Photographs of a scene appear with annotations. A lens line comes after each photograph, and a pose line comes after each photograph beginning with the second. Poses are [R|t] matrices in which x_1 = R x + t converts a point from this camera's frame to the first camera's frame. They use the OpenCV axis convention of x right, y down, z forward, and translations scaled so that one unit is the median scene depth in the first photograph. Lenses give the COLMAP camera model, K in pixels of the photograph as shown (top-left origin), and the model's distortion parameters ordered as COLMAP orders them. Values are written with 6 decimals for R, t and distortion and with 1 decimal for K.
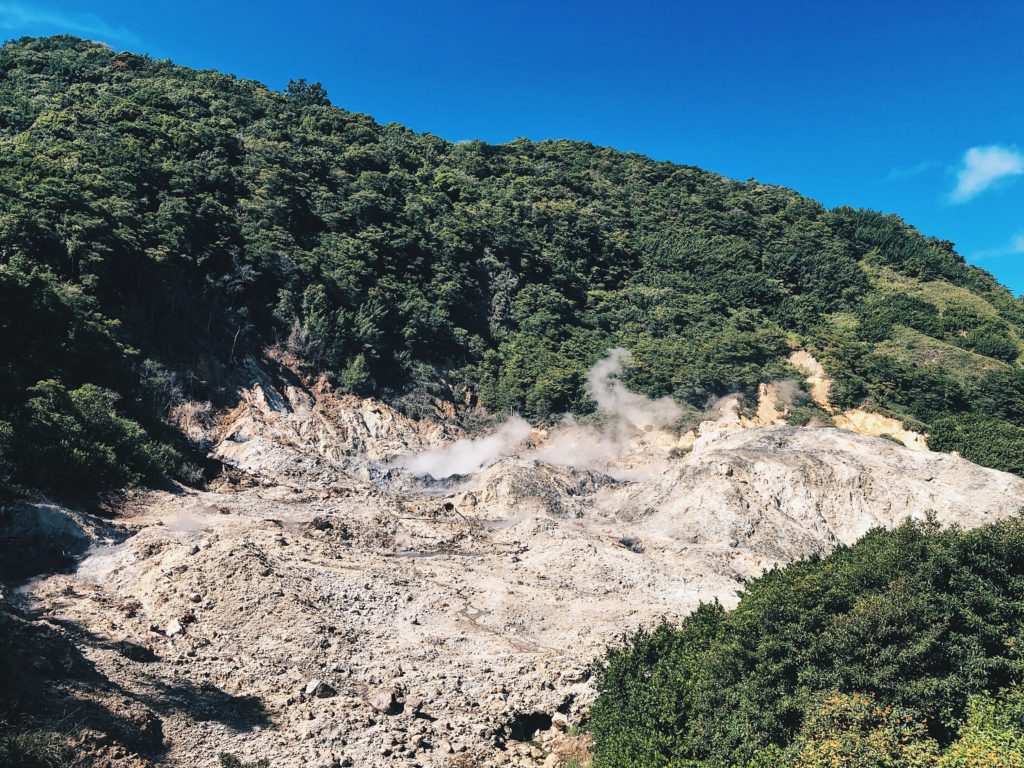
lens RADIAL K [[832.4, 0, 512.0], [0, 832.4, 384.0], [0, 0, 1]] dist [0.076495, -0.209298]
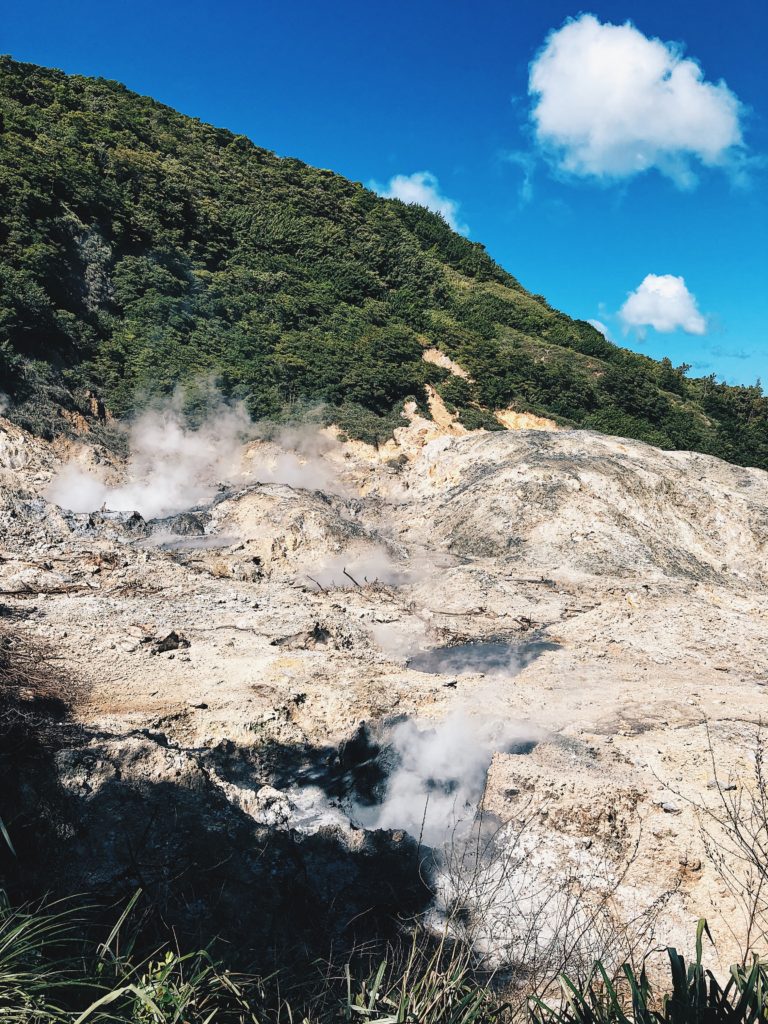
lens RADIAL K [[832.4, 0, 384.0], [0, 832.4, 512.0], [0, 0, 1]] dist [0.076495, -0.209298]
pose [[0.872795, -0.083078, 0.480965, -0.328140], [0.011364, 0.988599, 0.150142, 0.000768], [-0.487955, -0.125577, 0.863788, 0.370845]]
